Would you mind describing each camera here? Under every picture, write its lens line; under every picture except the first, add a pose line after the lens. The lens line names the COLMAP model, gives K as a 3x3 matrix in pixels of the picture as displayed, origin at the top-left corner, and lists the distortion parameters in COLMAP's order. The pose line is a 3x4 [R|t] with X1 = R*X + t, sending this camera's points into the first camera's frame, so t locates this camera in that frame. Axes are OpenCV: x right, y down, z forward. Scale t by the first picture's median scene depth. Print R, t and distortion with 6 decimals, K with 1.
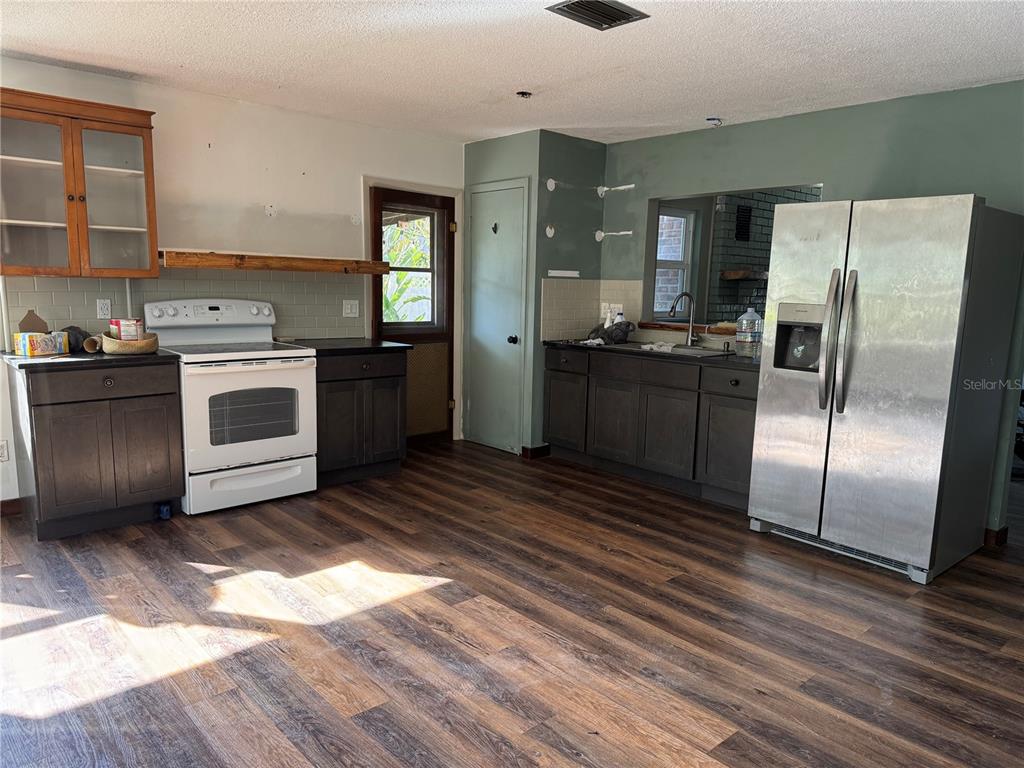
lens RADIAL K [[710.9, 0, 515.3], [0, 710.9, 391.5], [0, 0, 1]] dist [0.075097, -0.089228]
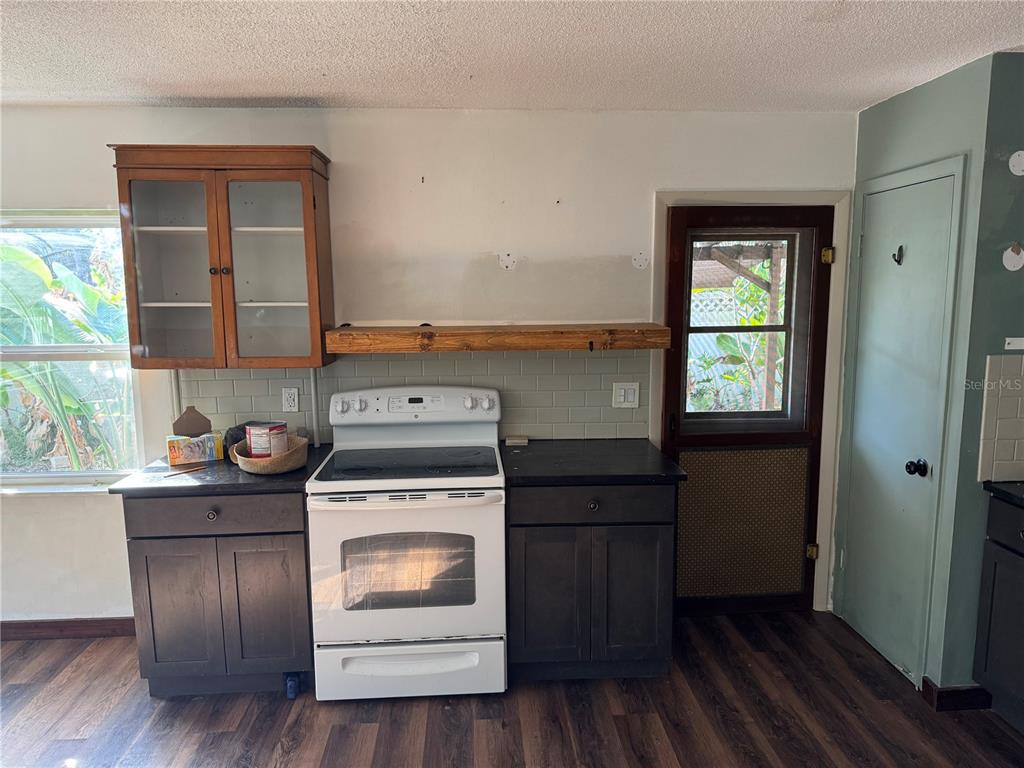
lens RADIAL K [[710.9, 0, 513.6], [0, 710.9, 386.6], [0, 0, 1]] dist [0.075097, -0.089228]
pose [[0.771796, 0.059257, -0.633103, 0.123105], [-0.069440, 0.997548, 0.008716, -0.144951], [0.632067, 0.037236, 0.774018, 0.504266]]
